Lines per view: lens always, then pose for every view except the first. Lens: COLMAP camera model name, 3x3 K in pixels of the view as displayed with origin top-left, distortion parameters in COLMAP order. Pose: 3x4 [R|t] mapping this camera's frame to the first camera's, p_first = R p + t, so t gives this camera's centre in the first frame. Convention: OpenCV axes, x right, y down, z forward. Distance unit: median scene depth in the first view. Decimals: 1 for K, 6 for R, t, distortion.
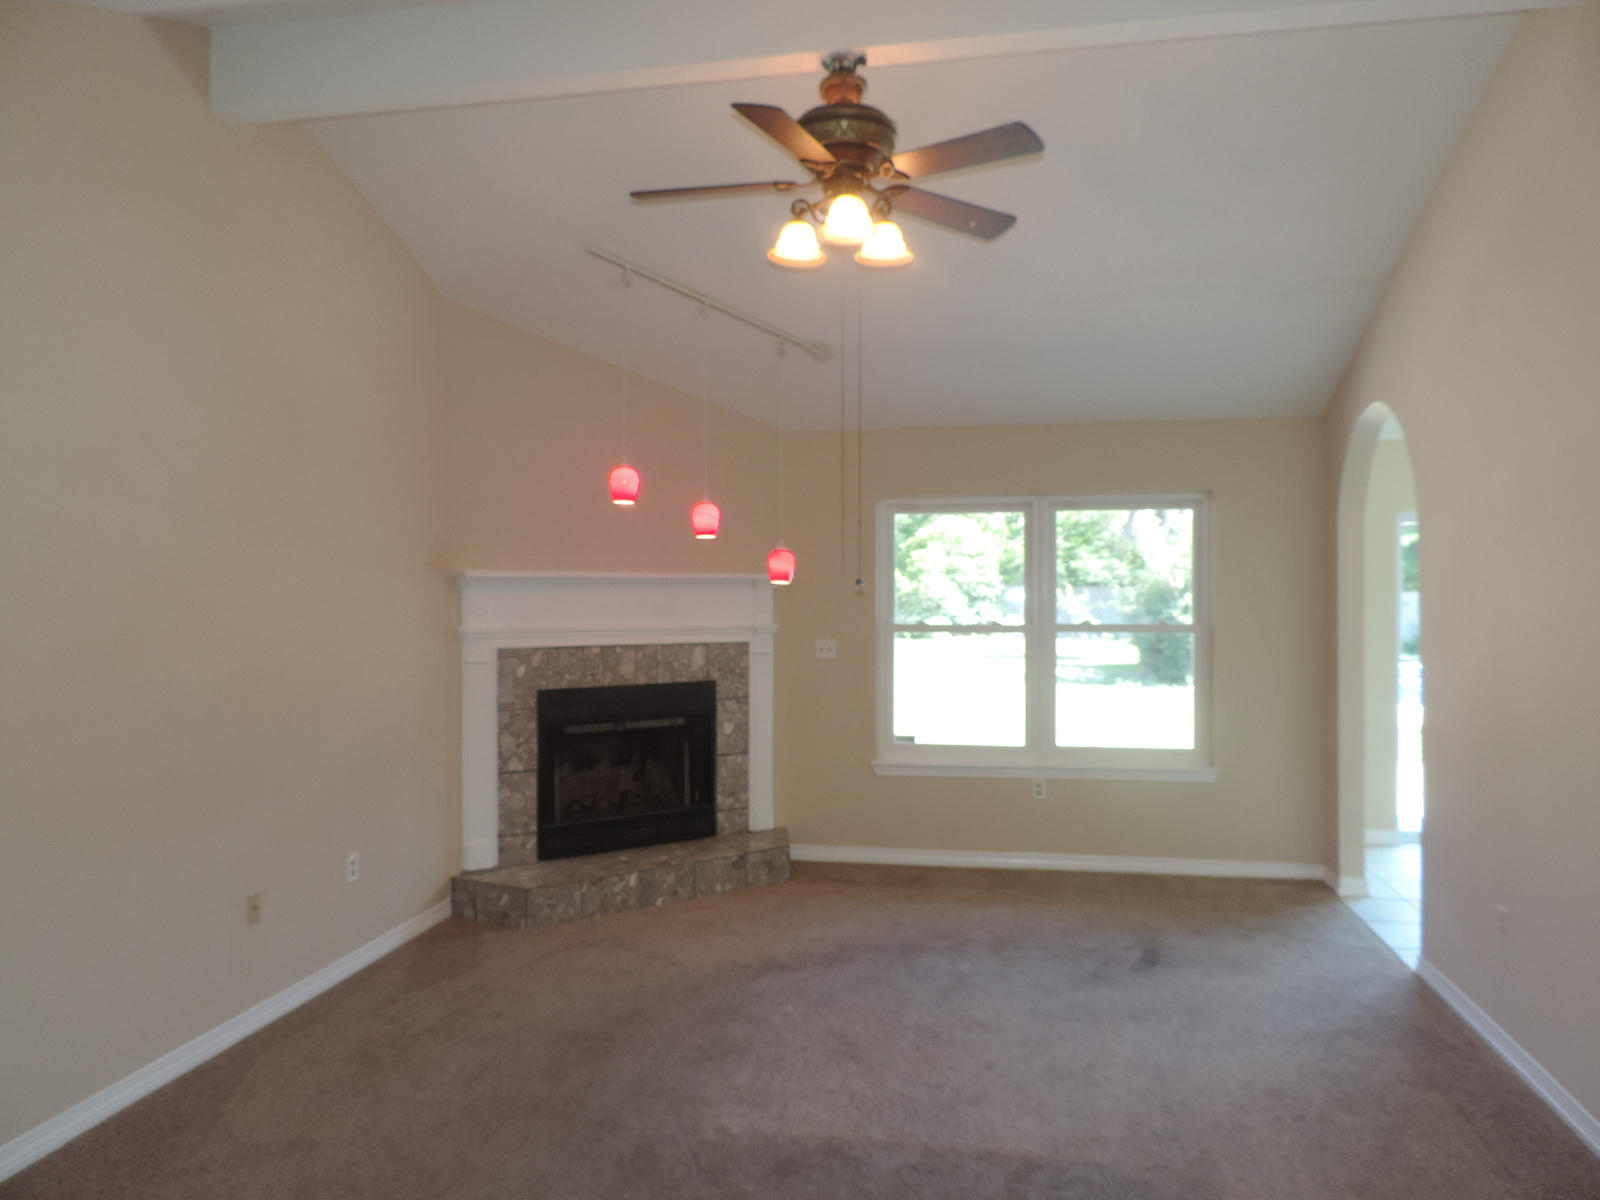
lens RADIAL K [[1124.1, 0, 798.5], [0, 1124.1, 595.6], [0, 0, 1]] dist [-0.045150, 0.012086]
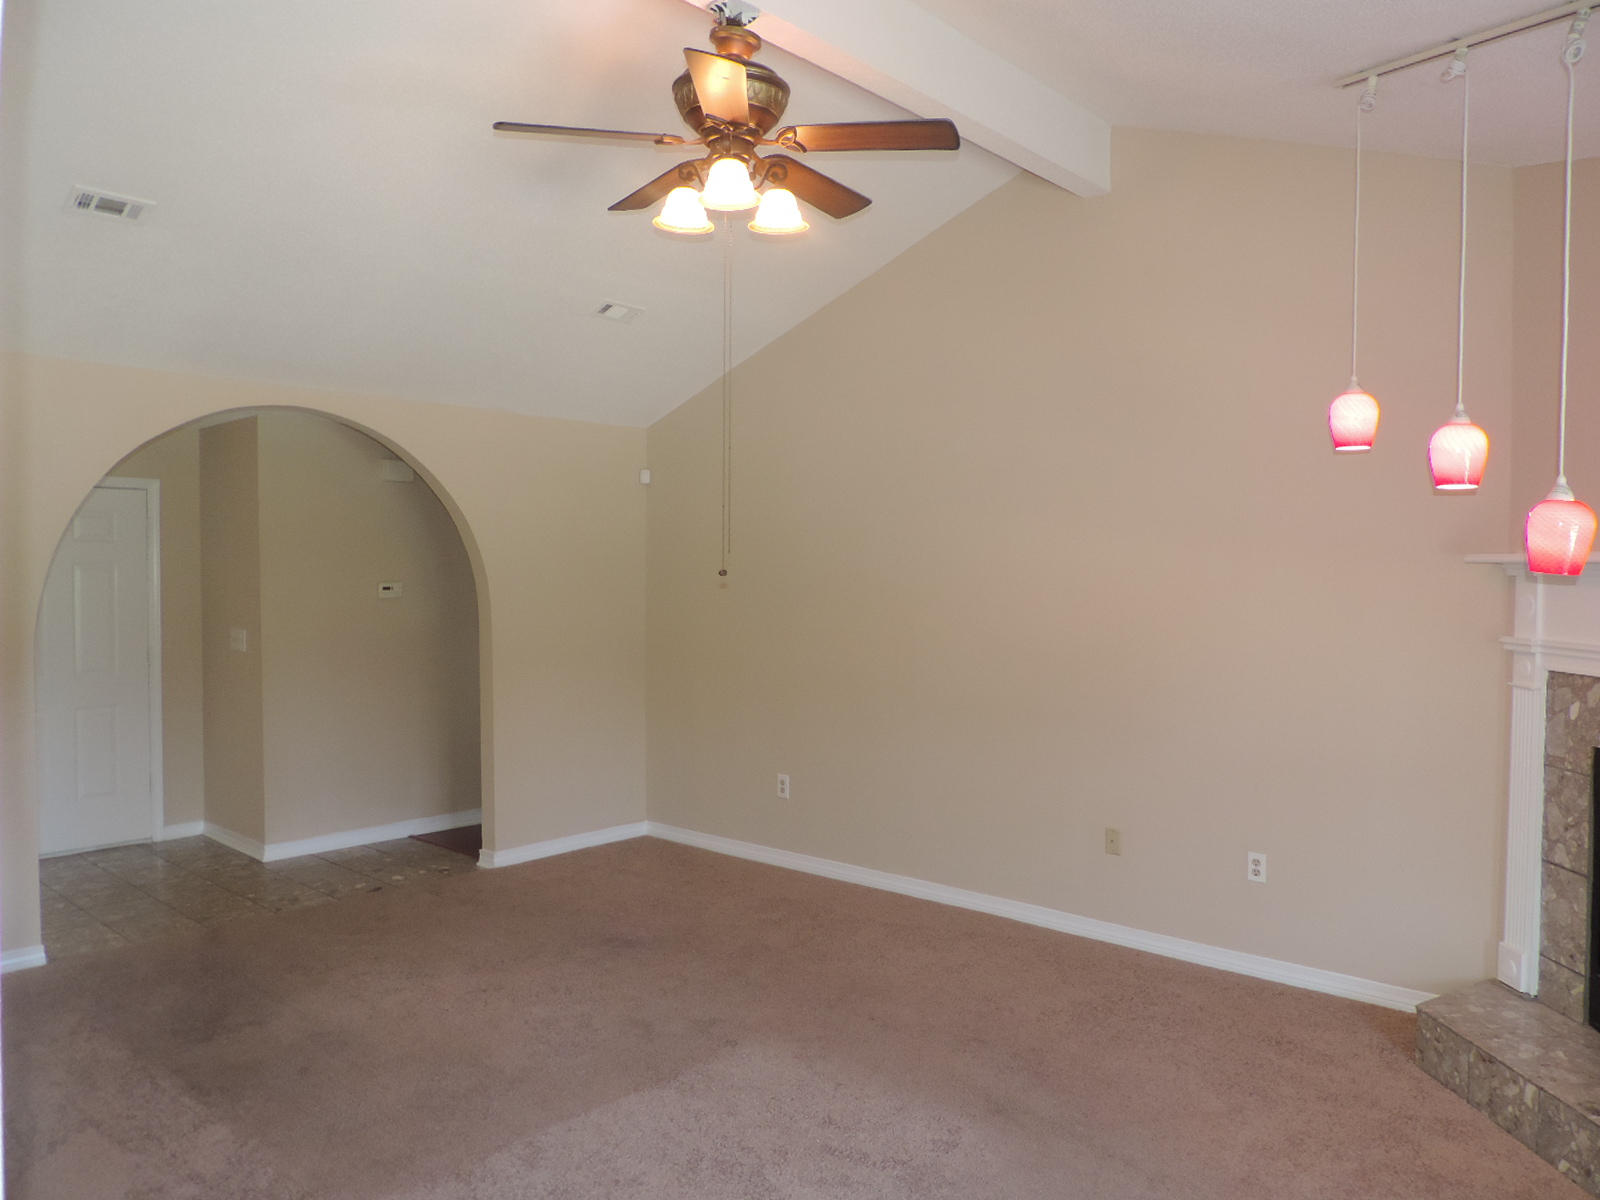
lens RADIAL K [[1124.1, 0, 797.2], [0, 1124.1, 607.2], [0, 0, 1]] dist [-0.045150, 0.012086]
pose [[-0.543896, 0.028508, -0.838668, 0.504534], [-0.002580, 0.999361, 0.035643, -0.011338], [0.839148, 0.021550, -0.543475, 0.970862]]
